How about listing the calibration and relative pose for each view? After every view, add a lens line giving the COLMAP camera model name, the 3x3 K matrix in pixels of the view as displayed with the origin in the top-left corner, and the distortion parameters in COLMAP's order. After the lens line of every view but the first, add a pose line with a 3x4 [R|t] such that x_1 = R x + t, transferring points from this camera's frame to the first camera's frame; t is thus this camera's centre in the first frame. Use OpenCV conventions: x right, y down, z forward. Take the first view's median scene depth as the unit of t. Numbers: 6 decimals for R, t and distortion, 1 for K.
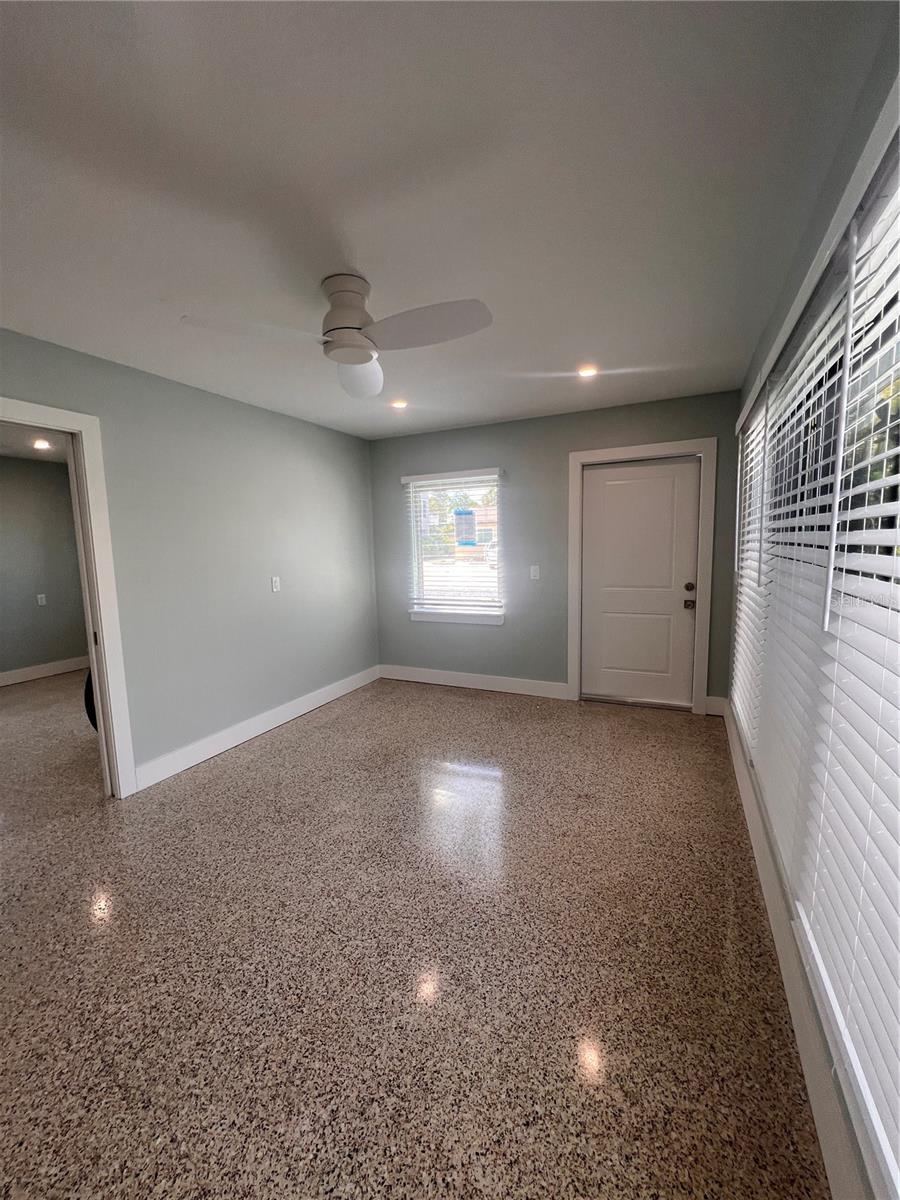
lens RADIAL K [[480.3, 0, 451.1], [0, 480.3, 602.7], [0, 0, 1]] dist [-0.002444, 0.001241]
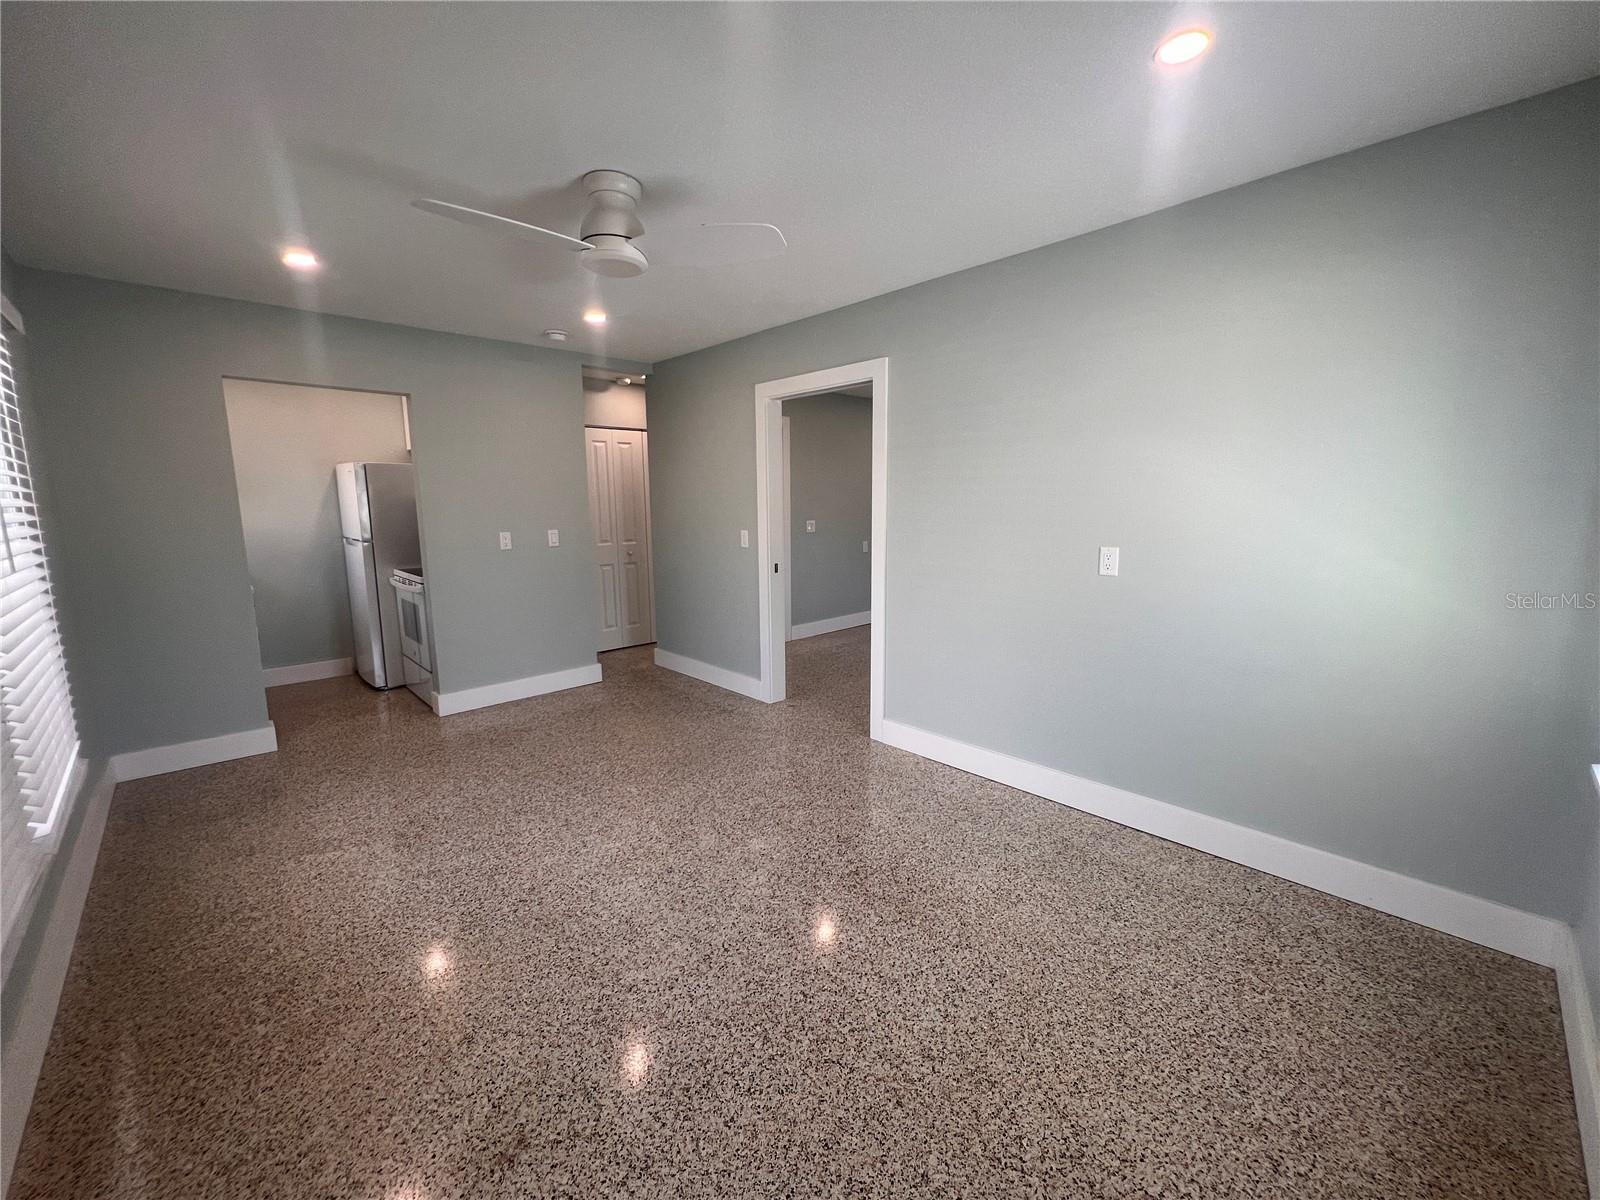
lens RADIAL K [[640.4, 0, 799.6], [0, 640.4, 595.9], [0, 0, 1]] dist [-0.002444, 0.001241]
pose [[-0.360020, 0.166313, -0.918001, 0.416325], [-0.097165, 0.971947, 0.214193, -0.119849], [0.927871, 0.166311, -0.333760, 0.919285]]
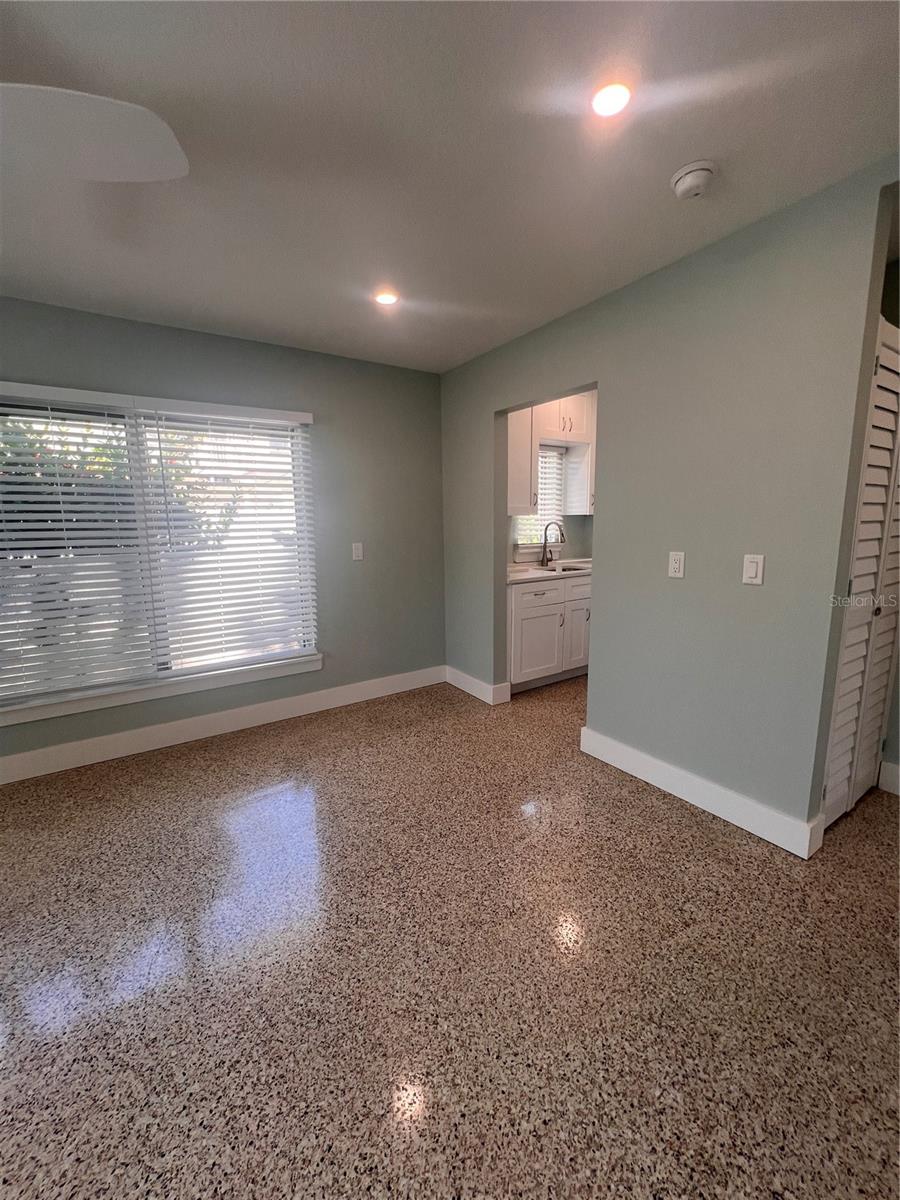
lens RADIAL K [[480.3, 0, 453.7], [0, 480.3, 602.3], [0, 0, 1]] dist [-0.002444, 0.001241]
pose [[-0.858672, -0.050004, 0.510080, -0.541775], [0.098452, 0.960602, 0.259904, -0.052366], [-0.502980, 0.273391, -0.819920, 0.654589]]
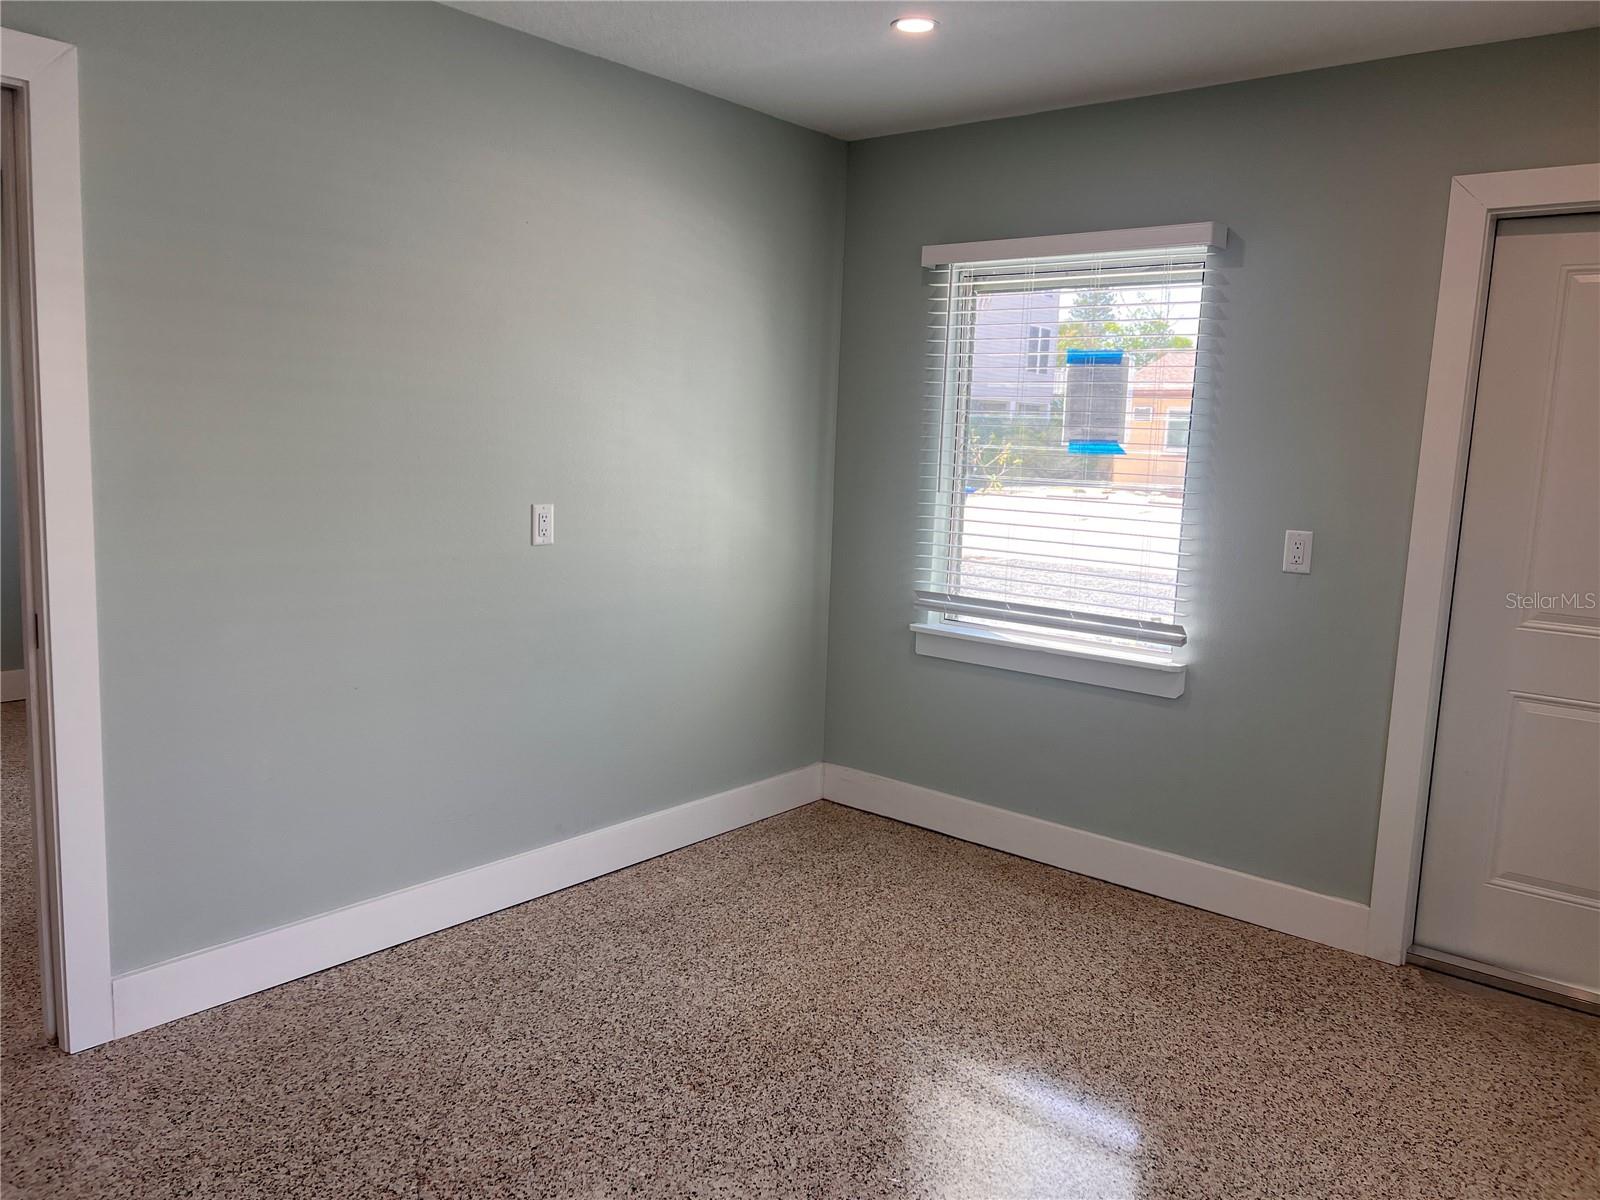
lens RADIAL K [[1205.5, 0, 805.1], [0, 1205.5, 605.6], [0, 0, 1]] dist [0.050492, -0.057492]
pose [[0.967704, 0.096568, -0.232858, 0.053312], [-0.092329, 0.995304, 0.029059, -0.021912], [0.234571, -0.006621, 0.972076, 0.140172]]
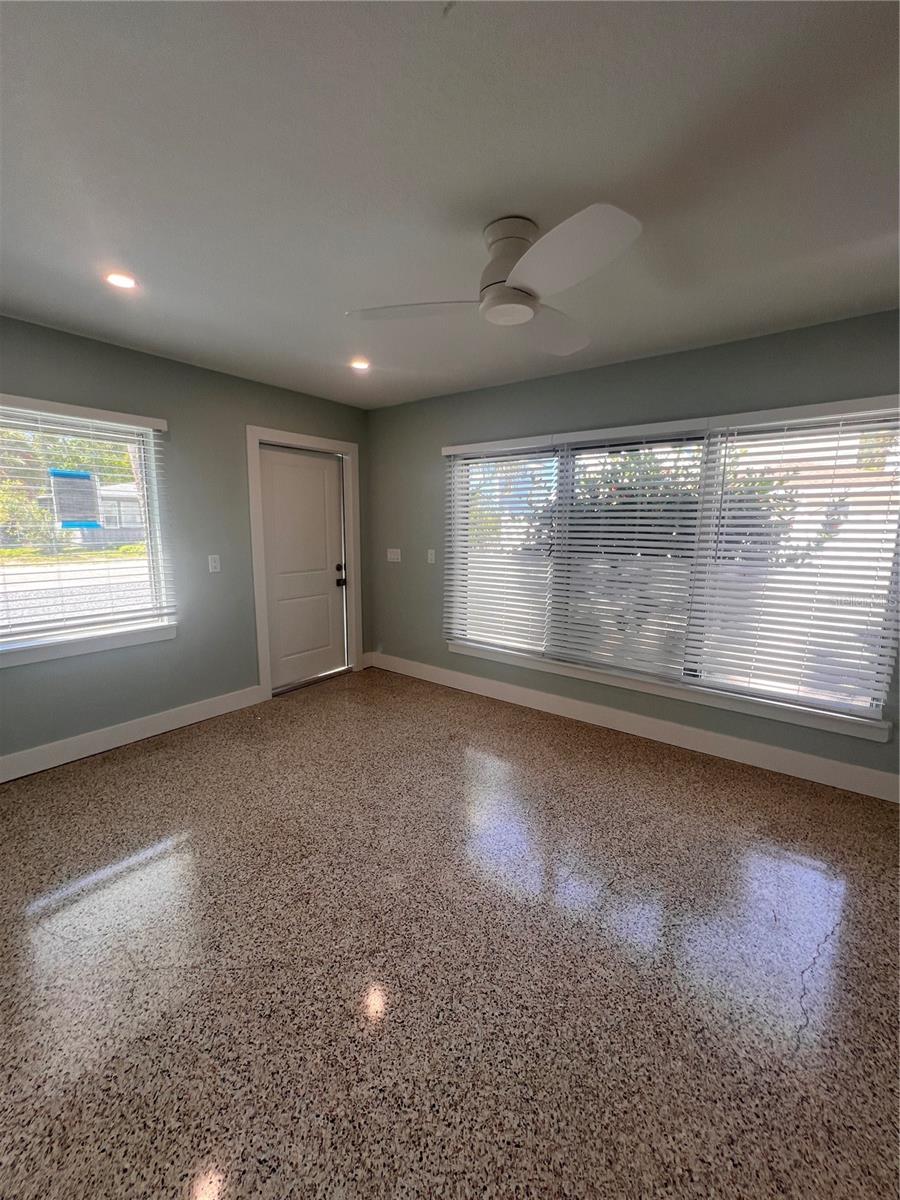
lens RADIAL K [[480.3, 0, 452.1], [0, 480.3, 603.7], [0, 0, 1]] dist [-0.002444, 0.001241]
pose [[0.198620, -0.133536, 0.970937, -0.603697], [0.108983, 0.987540, 0.113526, -0.049872], [-0.973998, 0.083267, 0.210698, 0.498799]]
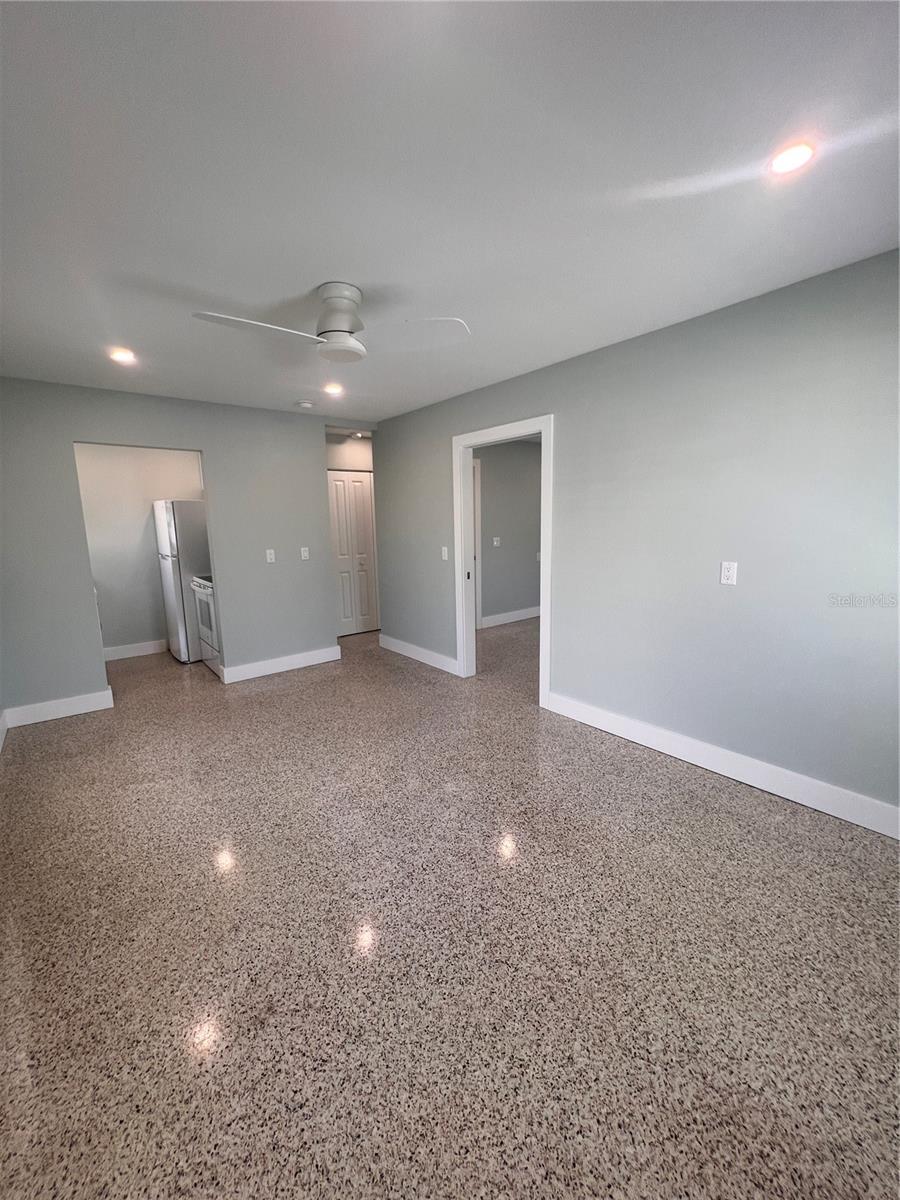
lens RADIAL K [[480.3, 0, 452.6], [0, 480.3, 598.0], [0, 0, 1]] dist [-0.002444, 0.001241]
pose [[-0.432955, 0.179384, -0.883386, 0.400634], [-0.079324, 0.968615, 0.235569, -0.132009], [0.897918, 0.172065, -0.405138, 0.925423]]
